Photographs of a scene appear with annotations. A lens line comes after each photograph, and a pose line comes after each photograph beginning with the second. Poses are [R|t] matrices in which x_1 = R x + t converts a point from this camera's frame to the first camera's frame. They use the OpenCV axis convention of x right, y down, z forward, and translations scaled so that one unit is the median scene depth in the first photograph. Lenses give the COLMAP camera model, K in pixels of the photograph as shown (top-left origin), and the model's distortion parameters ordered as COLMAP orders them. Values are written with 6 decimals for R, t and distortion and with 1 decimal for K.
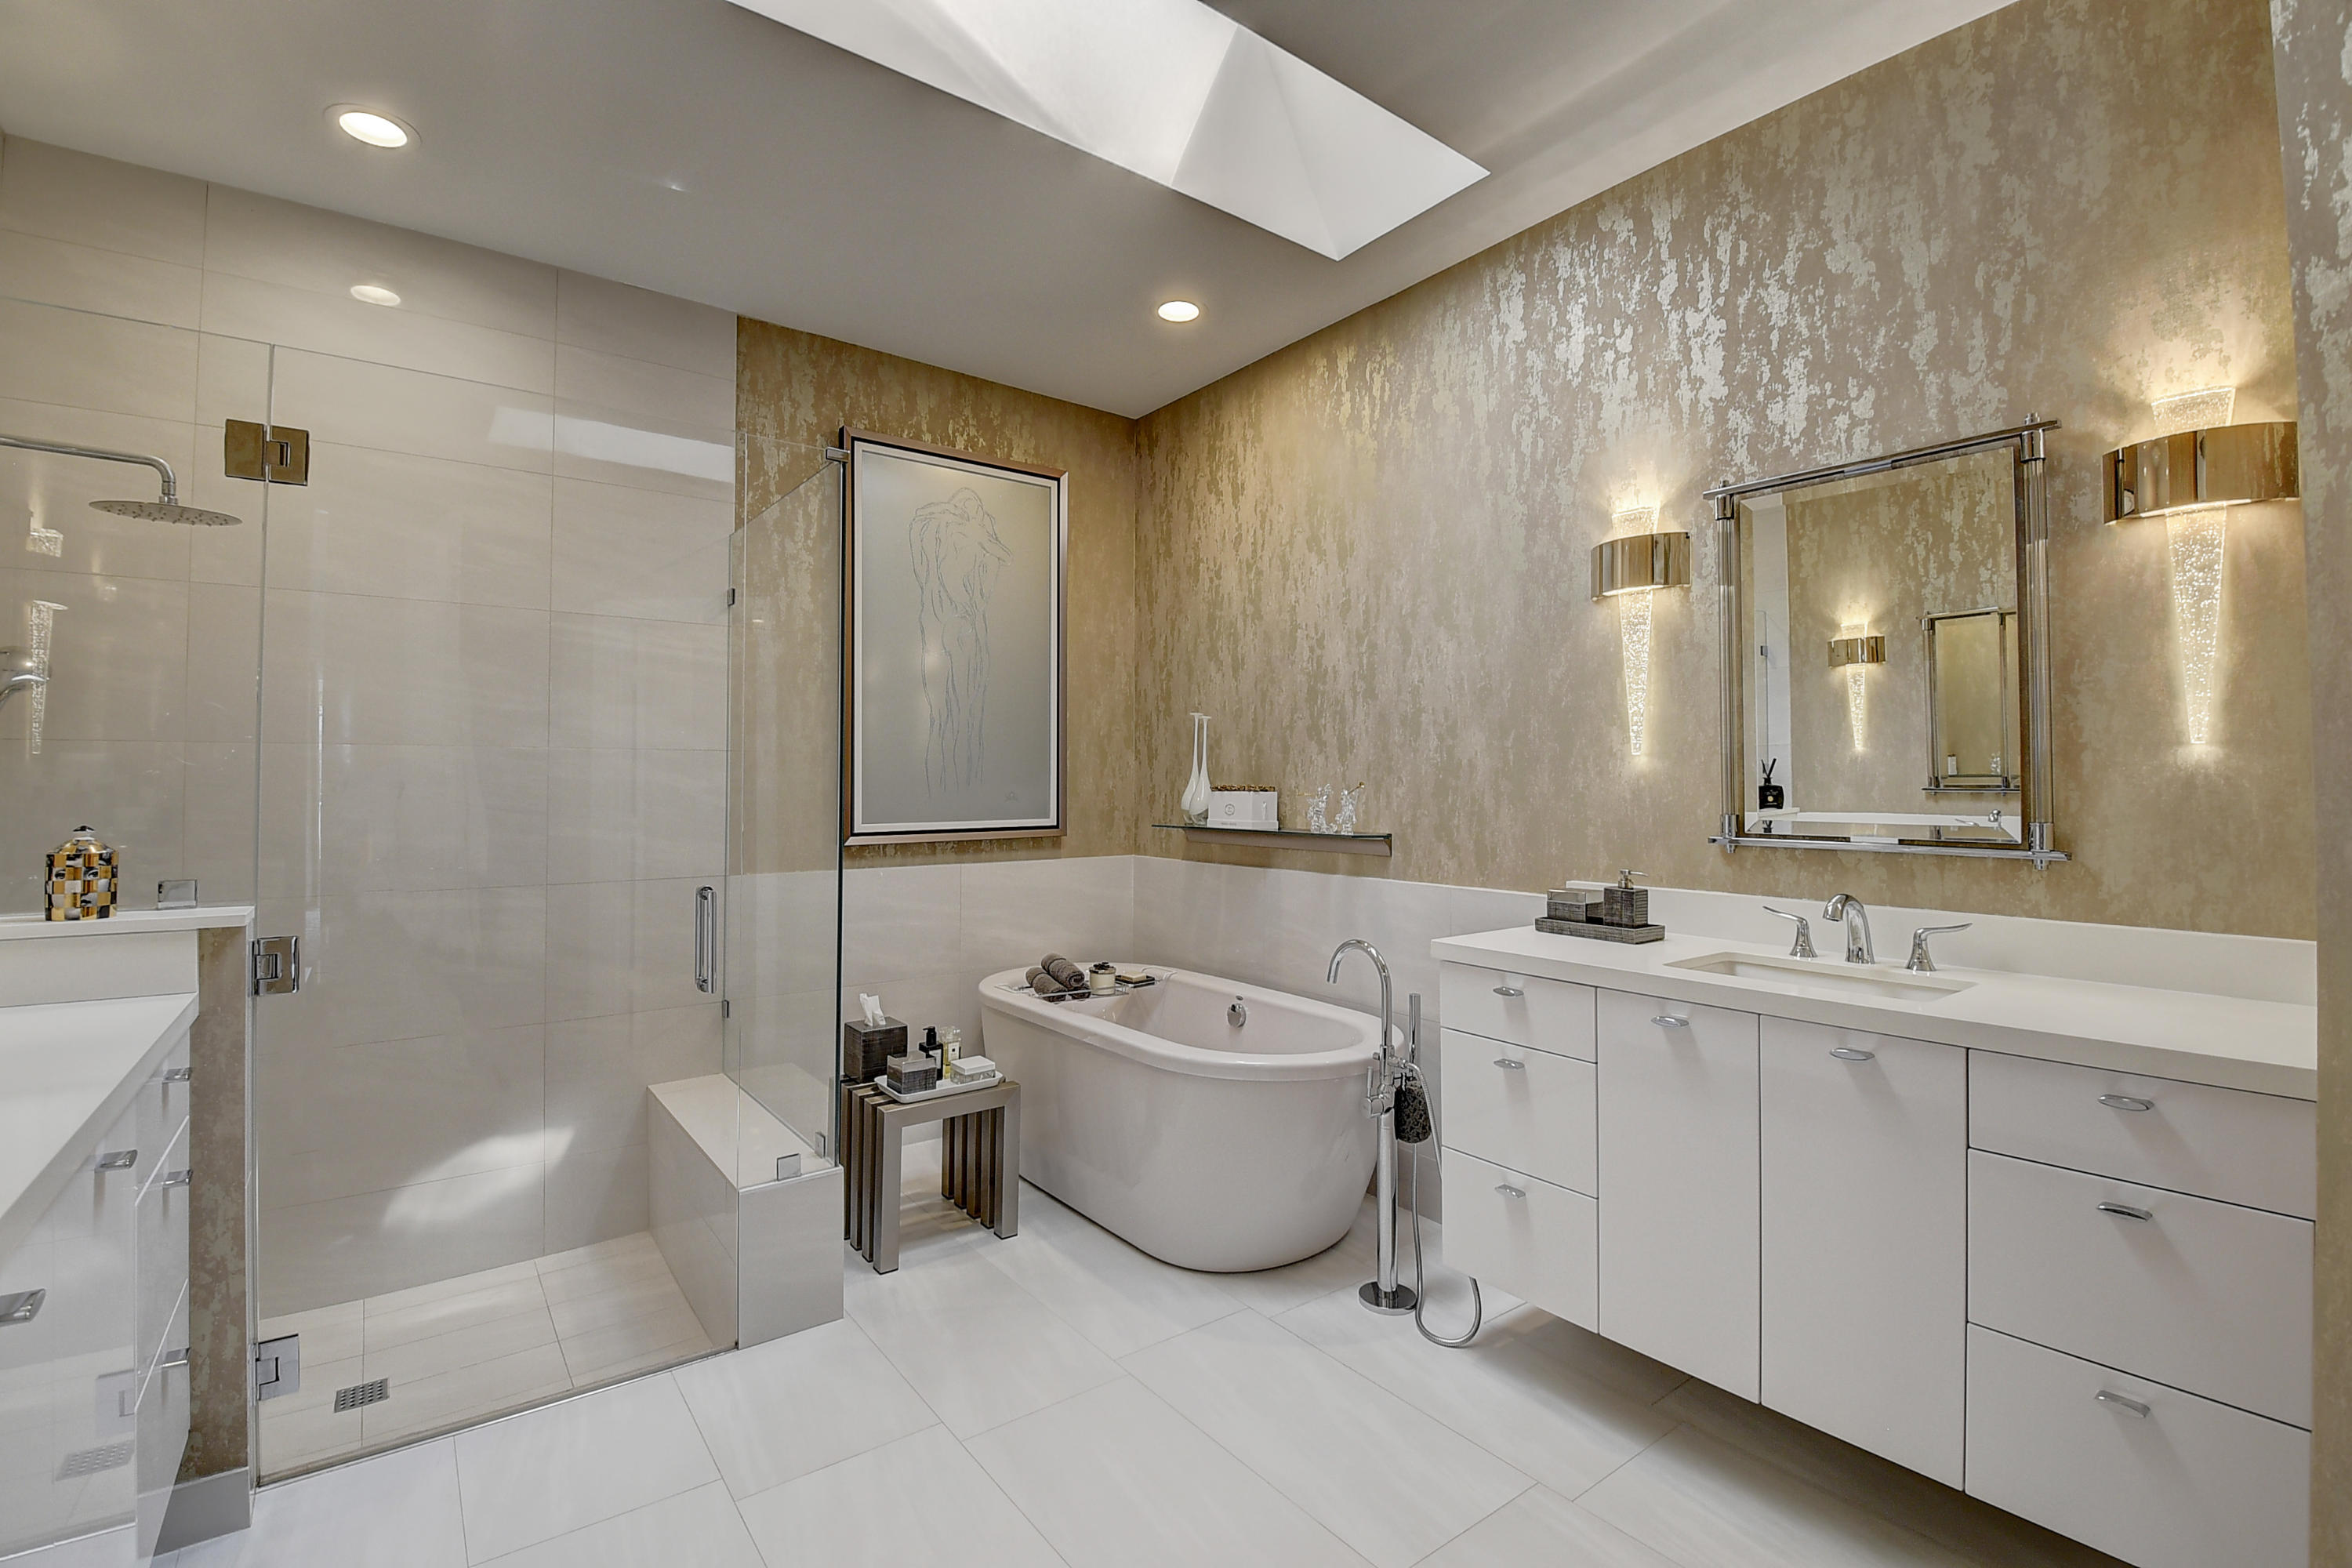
lens RADIAL K [[1030.9, 0, 1169.0], [0, 1030.9, 768.0], [0, 0, 1]] dist [0.014135, -0.030063]
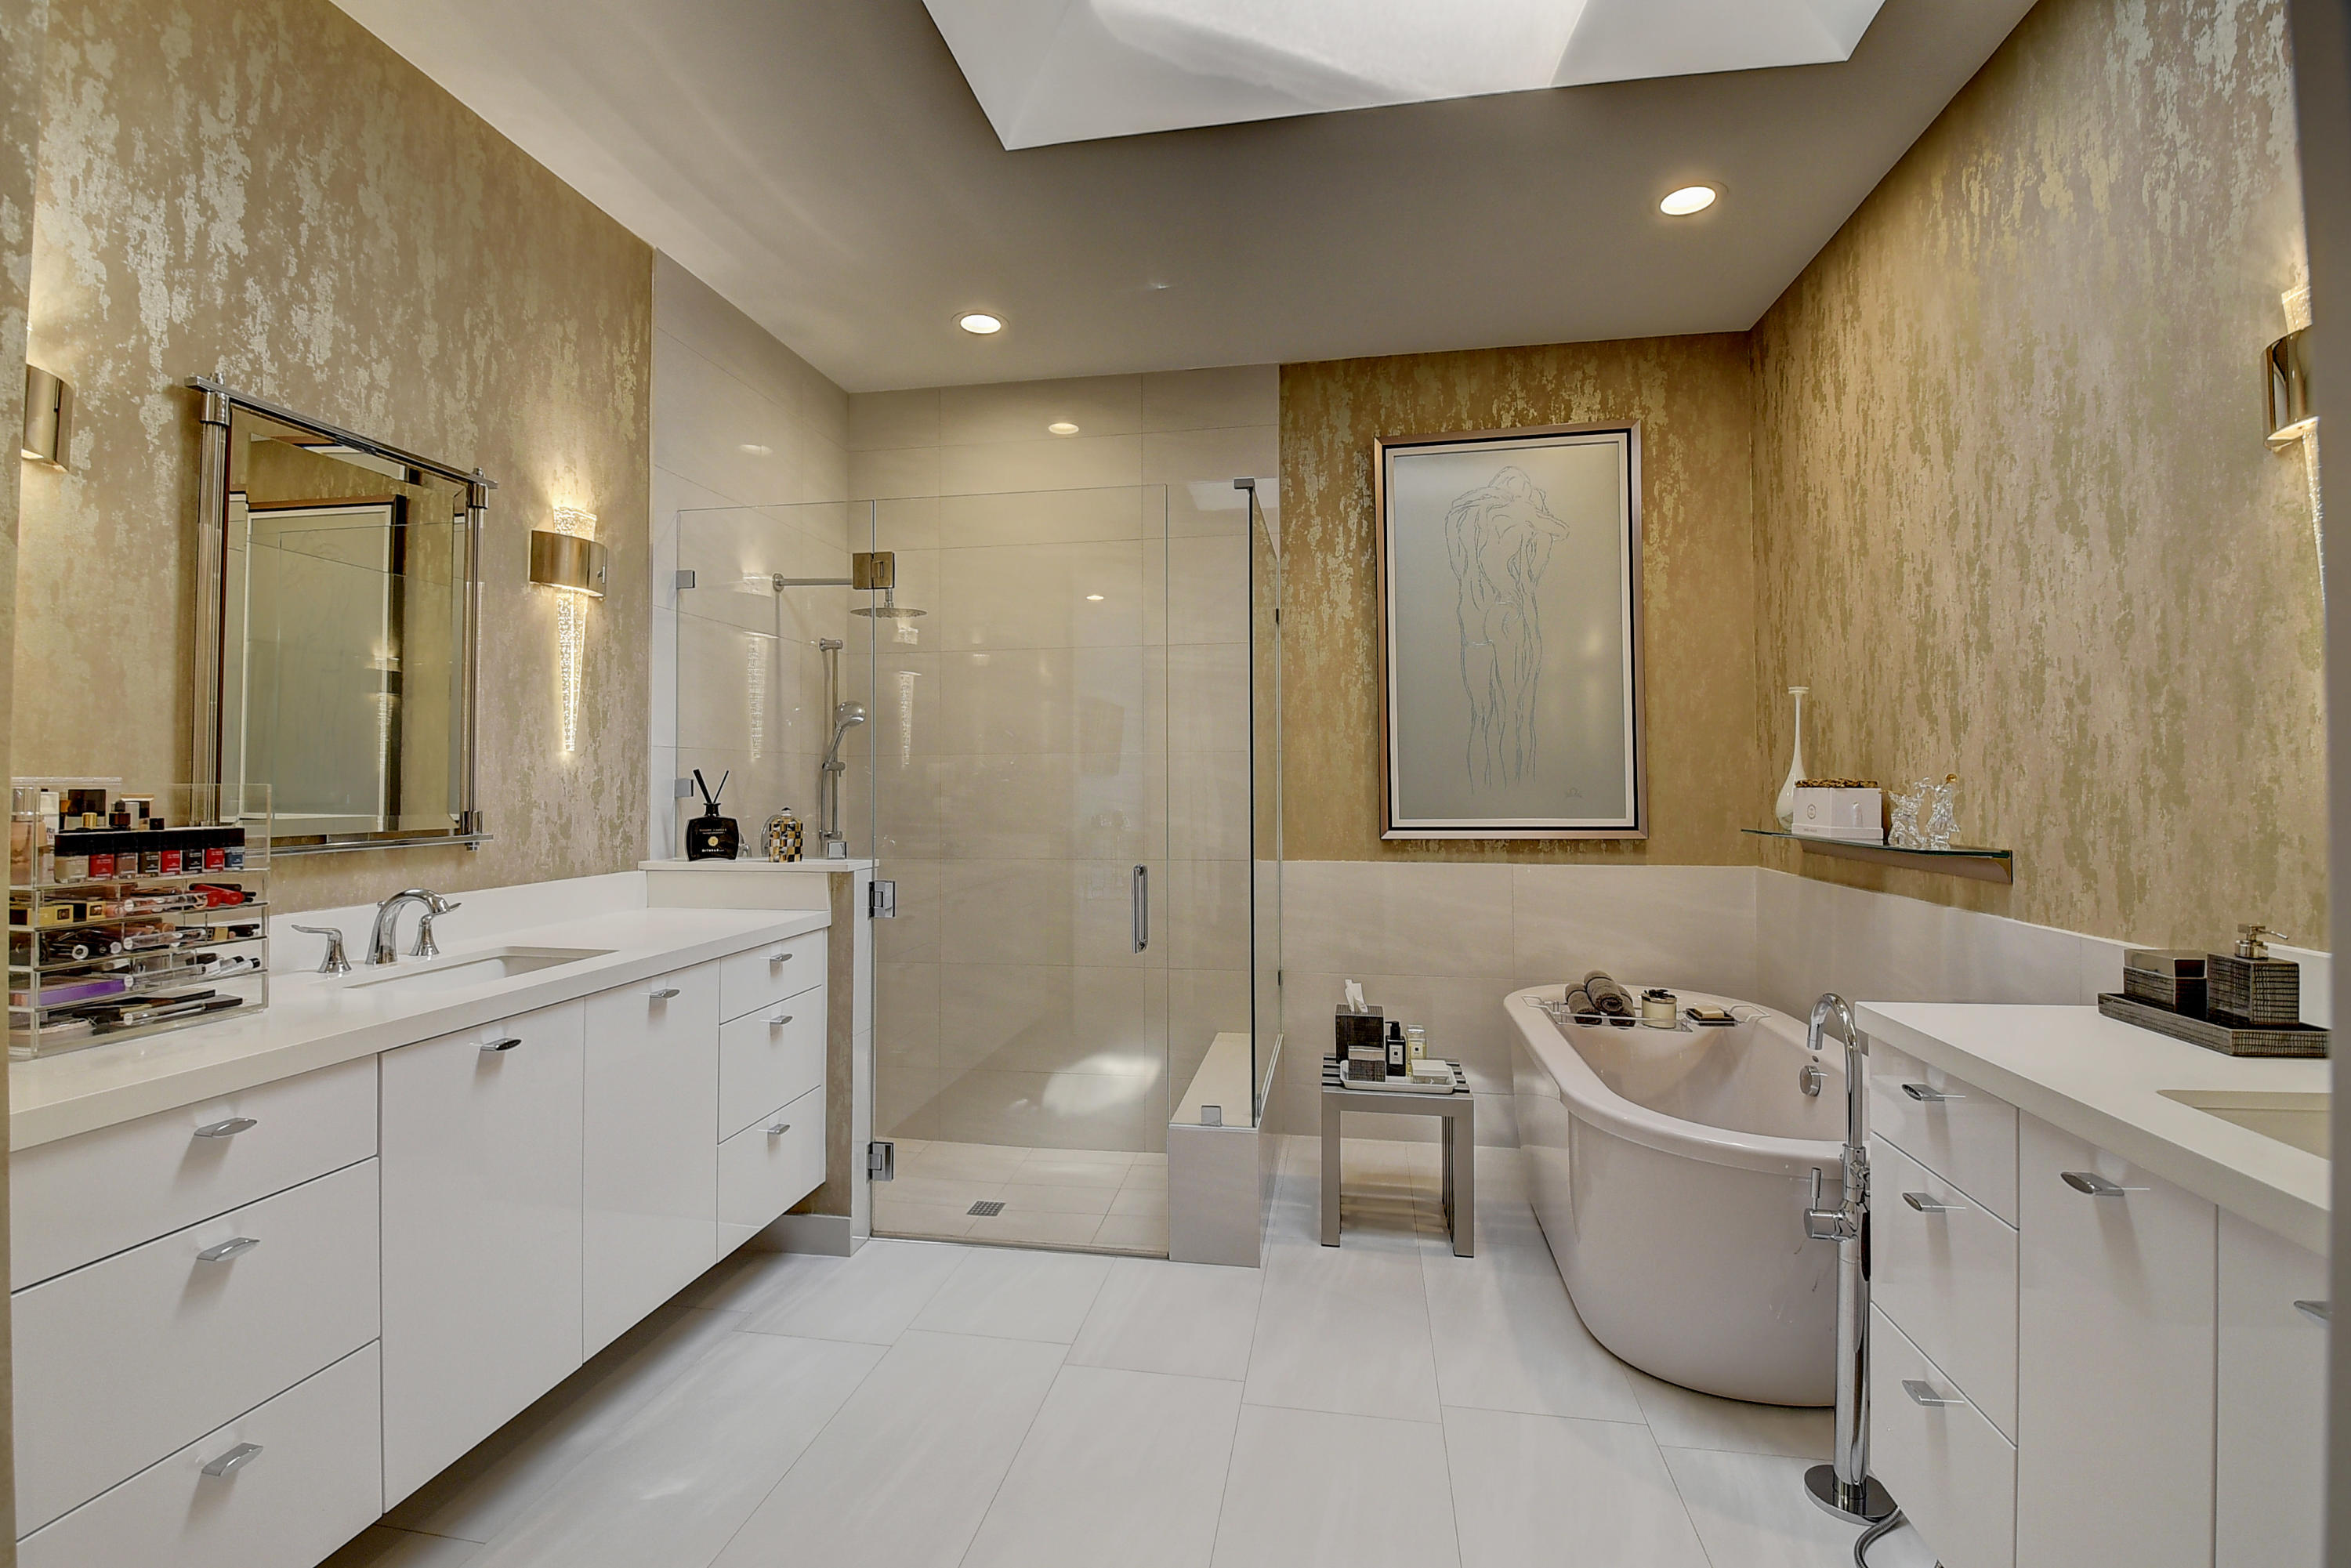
lens RADIAL K [[1056.1, 0, 1177.9], [0, 1056.1, 759.7], [0, 0, 1]] dist [0.004014, -0.015817]
pose [[0.673658, -0.019493, -0.738786, 0.345750], [0.017047, 0.999796, -0.010836, 0.002904], [0.738847, -0.005295, 0.673853, 0.134432]]
